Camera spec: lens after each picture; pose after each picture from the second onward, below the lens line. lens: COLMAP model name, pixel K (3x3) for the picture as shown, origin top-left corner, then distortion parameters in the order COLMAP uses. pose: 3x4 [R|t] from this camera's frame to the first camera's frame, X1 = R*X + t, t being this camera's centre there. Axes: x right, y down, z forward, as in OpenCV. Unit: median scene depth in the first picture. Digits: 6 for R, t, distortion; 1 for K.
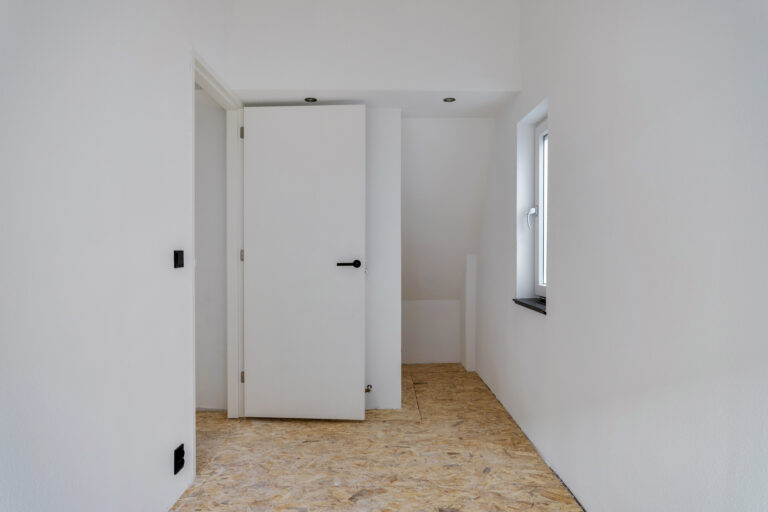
lens RADIAL K [[462.4, 0, 383.7], [0, 462.4, 255.8], [0, 0, 1]] dist [0.004959, -0.005151]
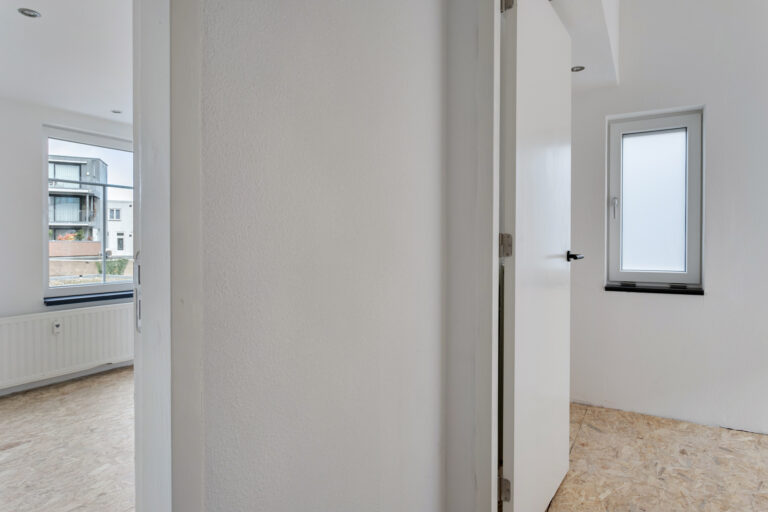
lens RADIAL K [[462.4, 0, 388.1], [0, 462.4, 251.1], [0, 0, 1]] dist [0.004959, -0.005151]
pose [[0.482555, -0.005006, 0.875851, -0.900061], [-0.001789, 0.999976, 0.006701, 0.010941], [-0.875864, -0.004800, 0.482535, 0.999543]]
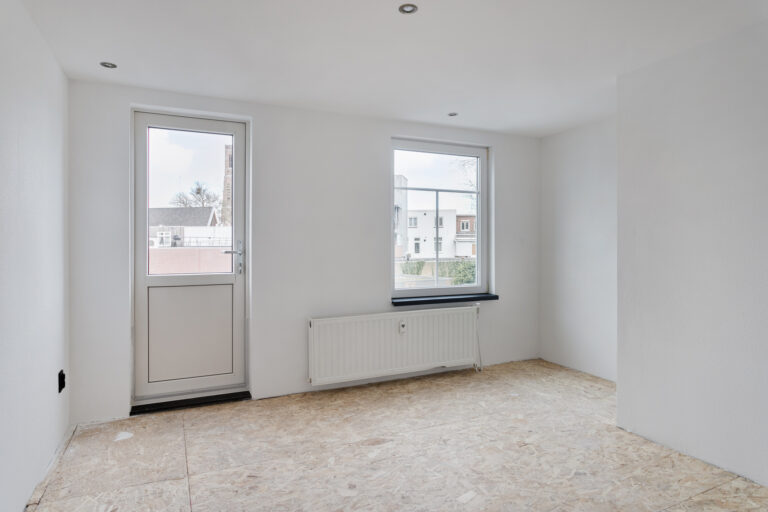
lens RADIAL K [[462.4, 0, 381.3], [0, 462.4, 254.8], [0, 0, 1]] dist [0.004959, -0.005151]
pose [[0.891369, -0.002897, 0.453269, -0.852738], [-0.000989, 0.999965, 0.008336, 0.006924], [-0.453277, -0.007879, 0.891335, 1.930644]]
